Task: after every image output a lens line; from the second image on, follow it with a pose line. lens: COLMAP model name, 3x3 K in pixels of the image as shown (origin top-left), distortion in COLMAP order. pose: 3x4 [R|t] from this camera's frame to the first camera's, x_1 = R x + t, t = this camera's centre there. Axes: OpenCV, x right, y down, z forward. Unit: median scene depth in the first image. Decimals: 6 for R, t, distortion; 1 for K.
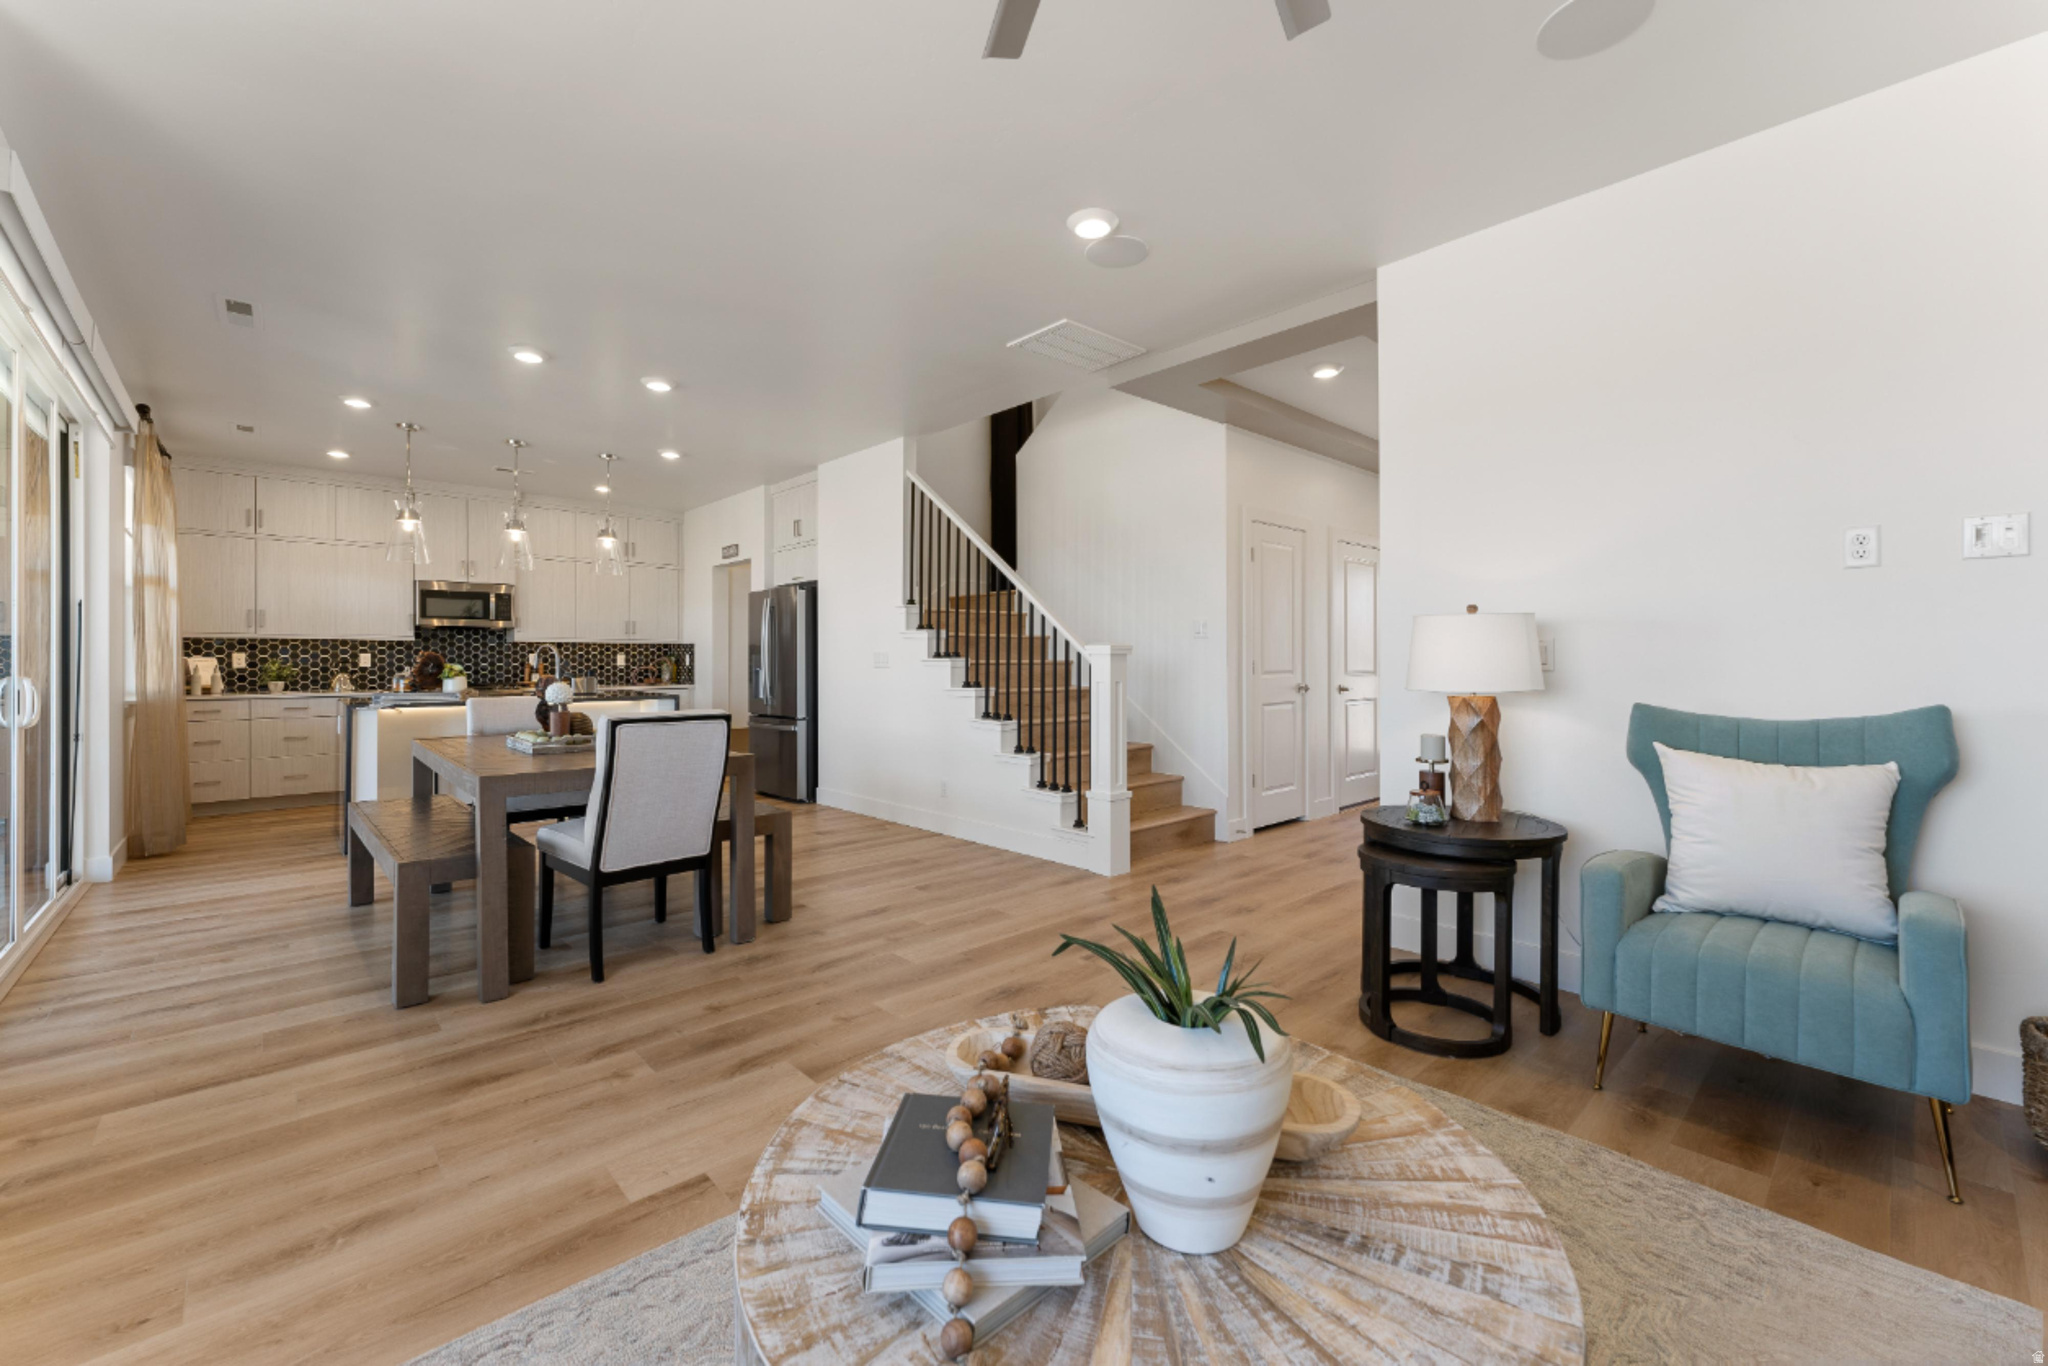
lens RADIAL K [[835.6, 0, 1020.5], [0, 835.6, 652.5], [0, 0, 1]] dist [-0.000409, -0.000062]
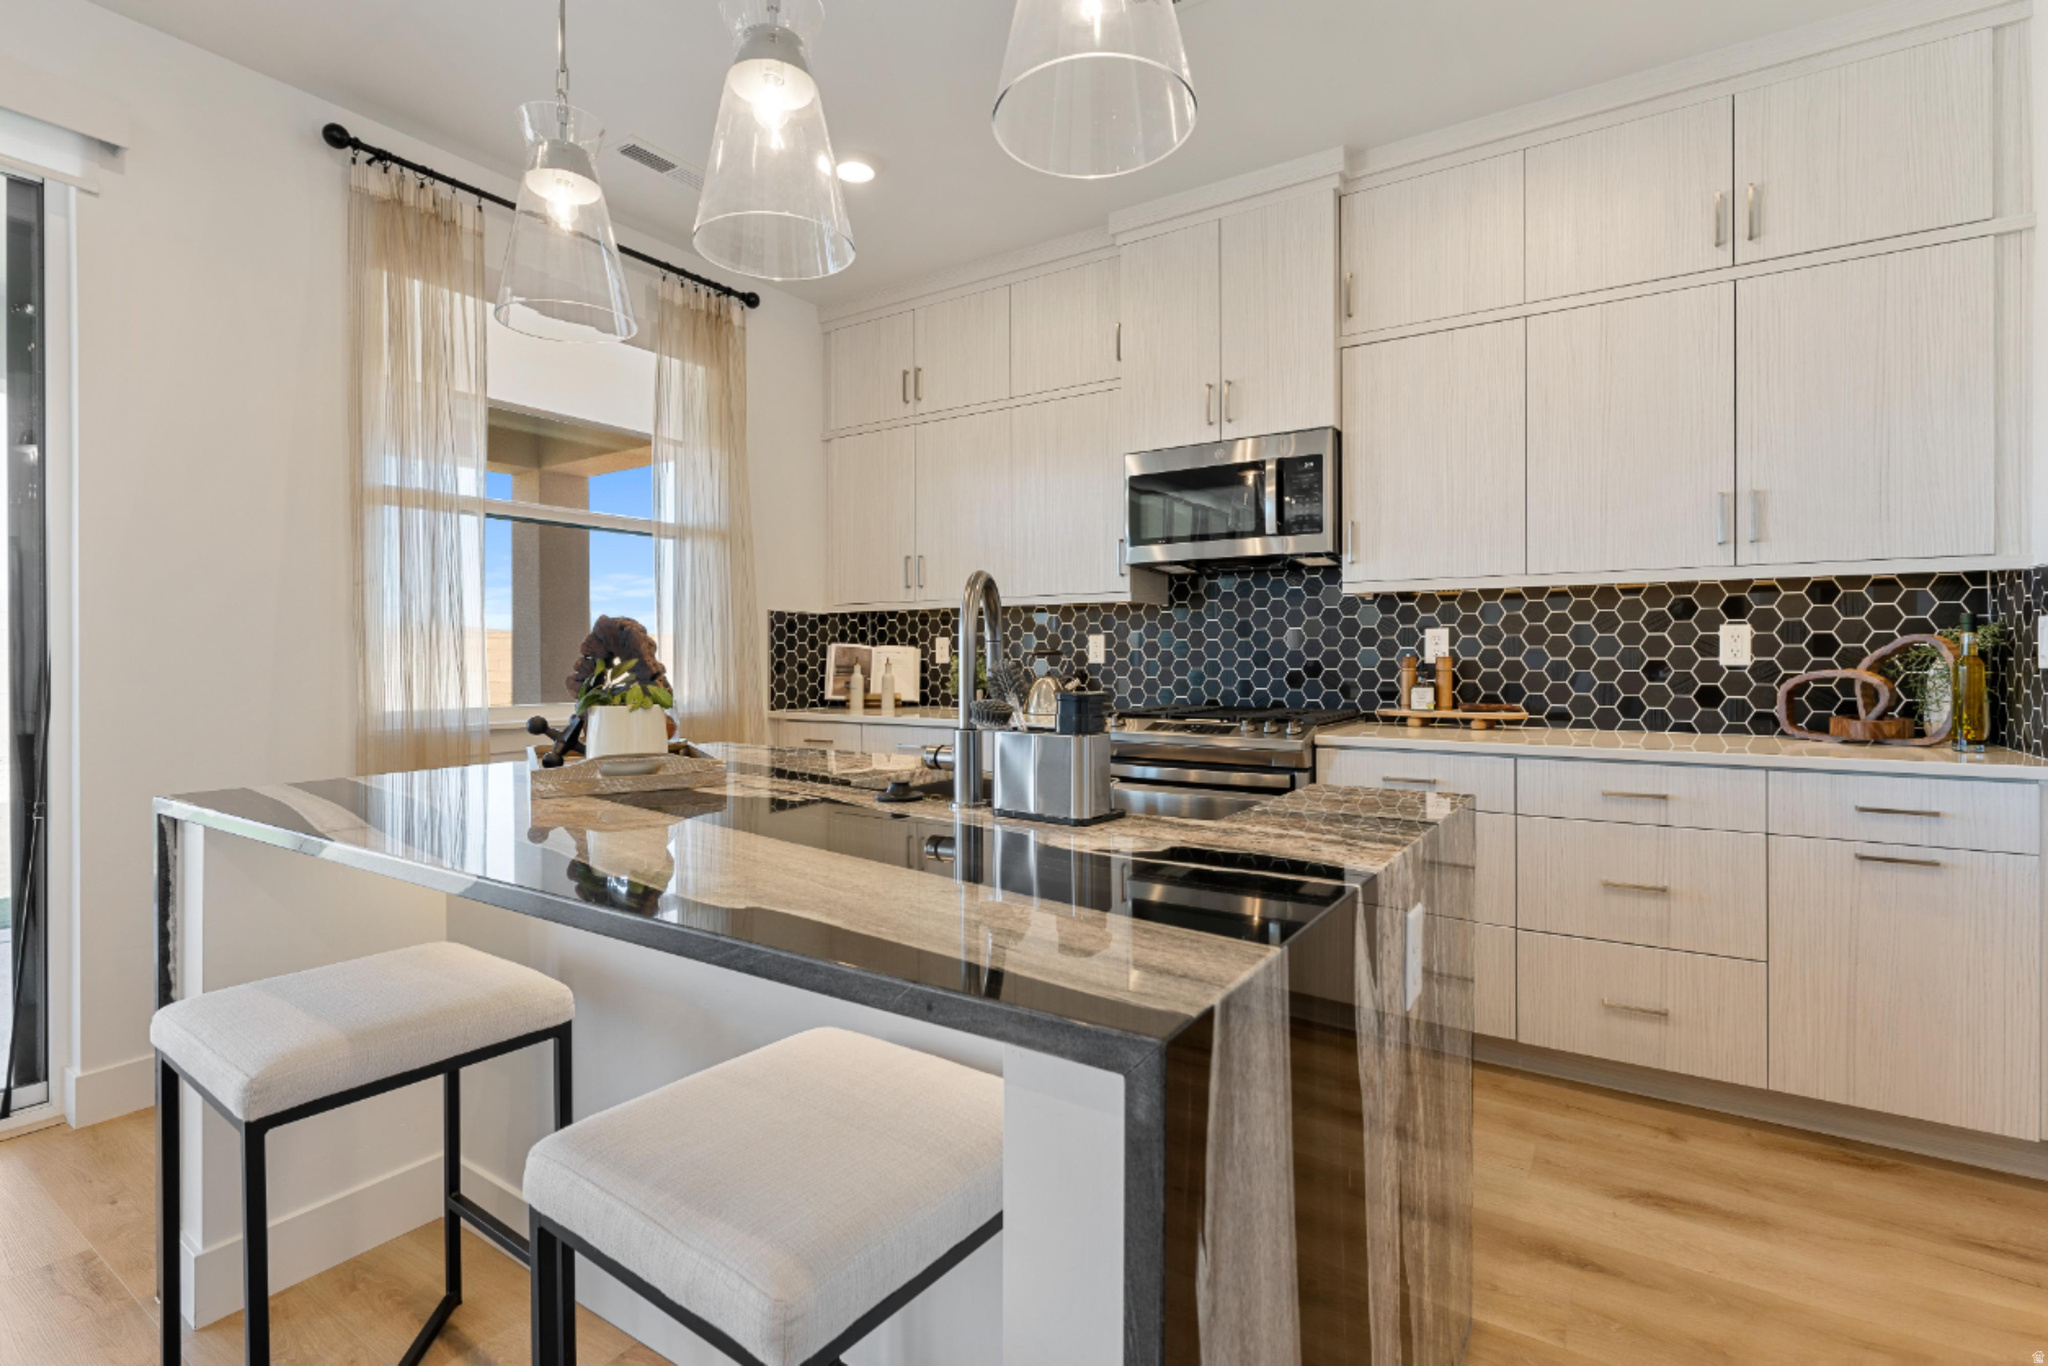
lens RADIAL K [[944.5, 0, 1024.0], [0, 944.5, 683.0], [0, 0, 1]] dist [-0.000581, -0.000091]
pose [[0.237646, 0.013810, -0.971254, -0.272281], [0.000189, 0.999898, 0.014263, 0.020467], [0.971352, -0.003573, 0.237619, 0.827830]]
